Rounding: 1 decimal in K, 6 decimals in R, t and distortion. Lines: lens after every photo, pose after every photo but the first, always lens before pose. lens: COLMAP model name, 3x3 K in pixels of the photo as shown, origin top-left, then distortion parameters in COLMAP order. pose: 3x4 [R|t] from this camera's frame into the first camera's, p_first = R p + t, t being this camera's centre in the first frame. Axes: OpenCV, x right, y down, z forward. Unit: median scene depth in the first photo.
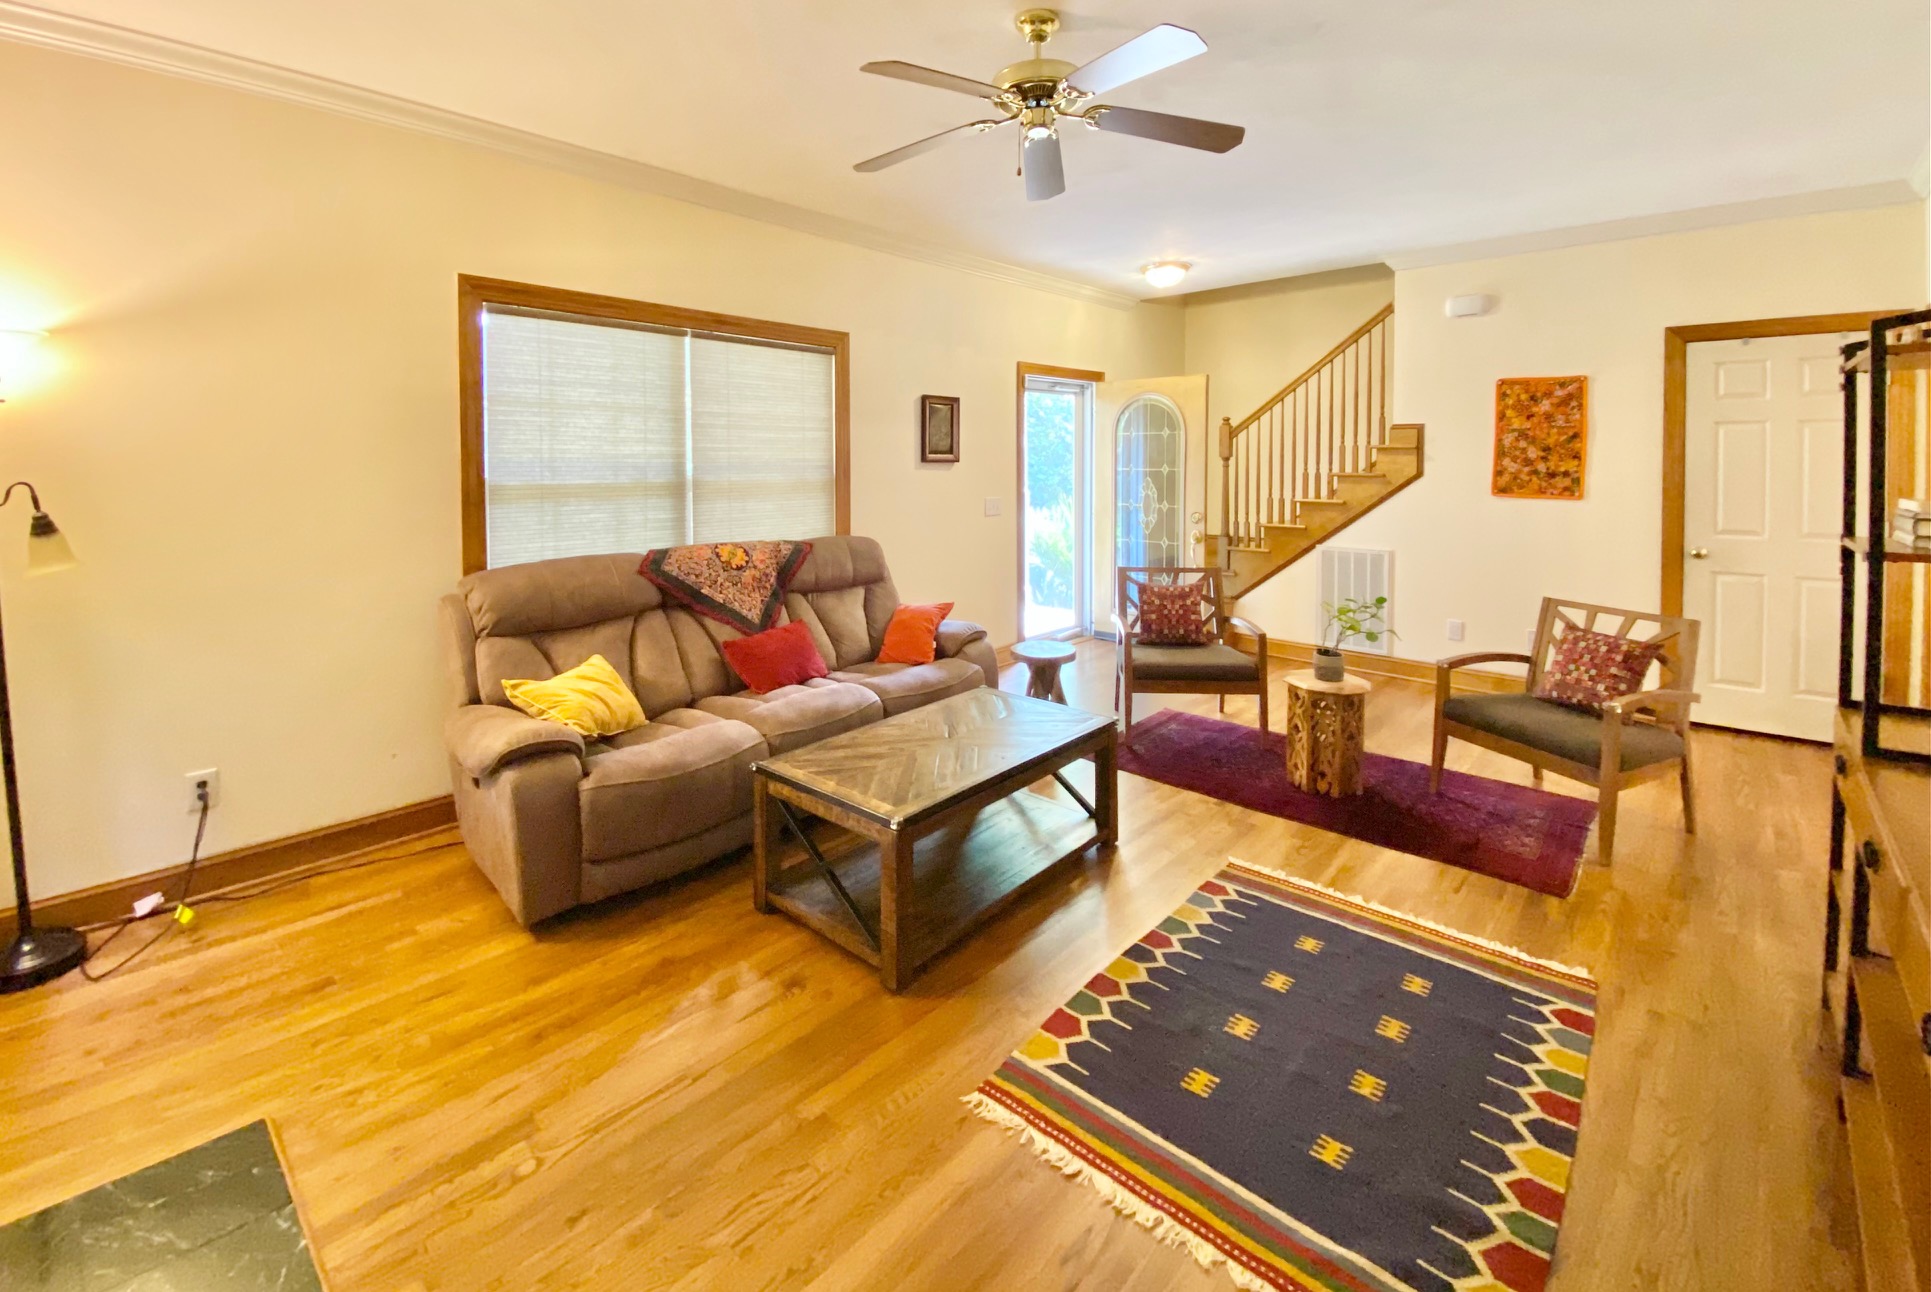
lens RADIAL K [[777.9, 0, 970.5], [0, 777.9, 699.5], [0, 0, 1]] dist [0.000161, 0.000044]
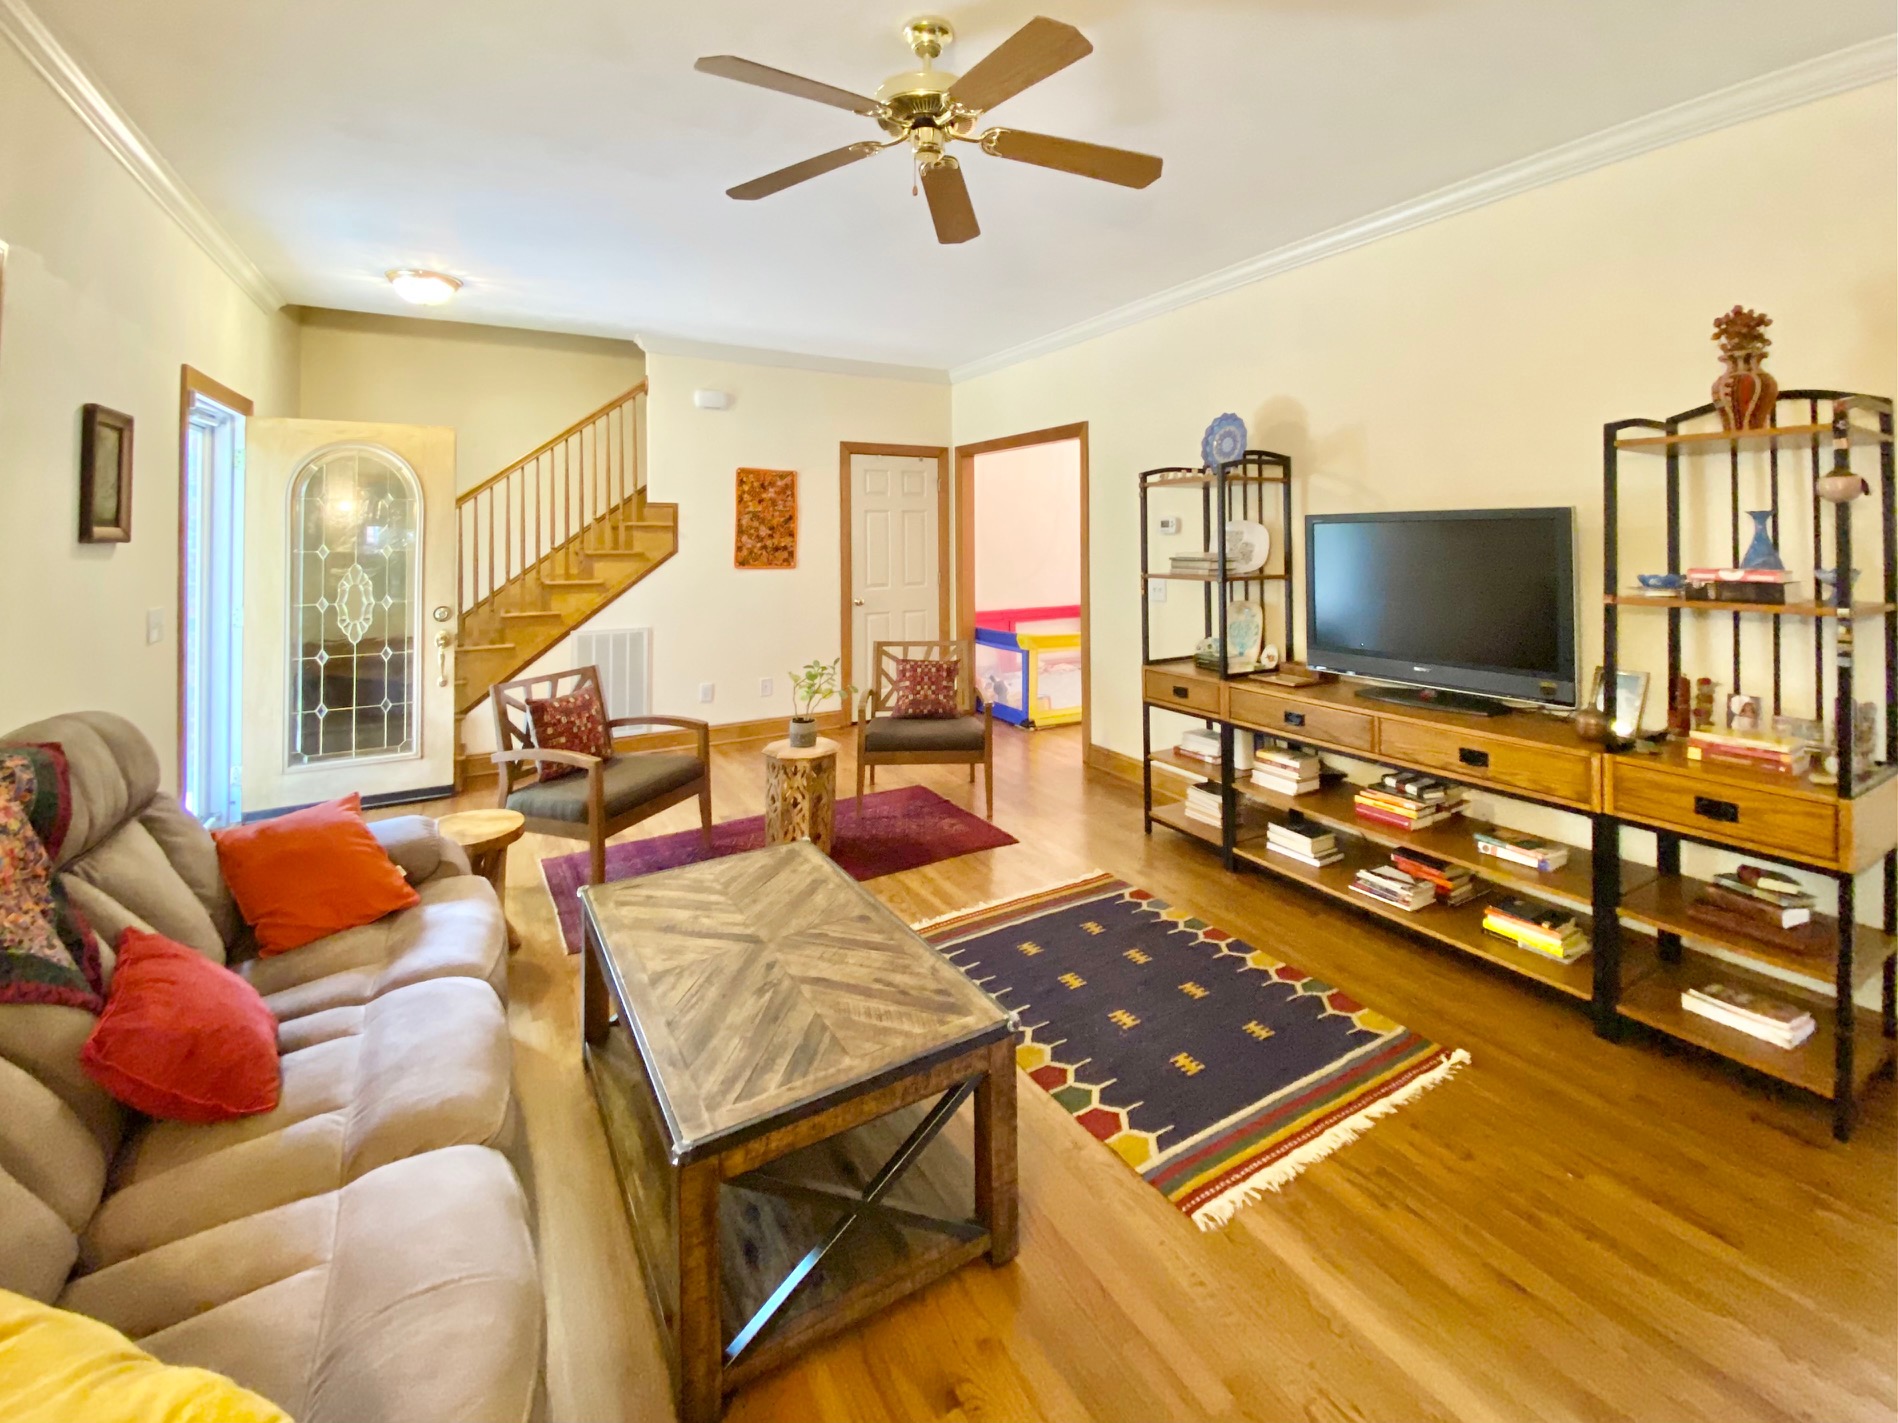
lens RADIAL K [[827.5, 0, 949.0], [0, 827.5, 711.5], [0, 0, 1]] dist [0.013034, -0.000021]
pose [[0.293738, -0.201775, 0.934347, -0.436652], [0.282328, 0.952173, 0.116867, -0.129058], [-0.913241, 0.229464, 0.336656, 0.397641]]
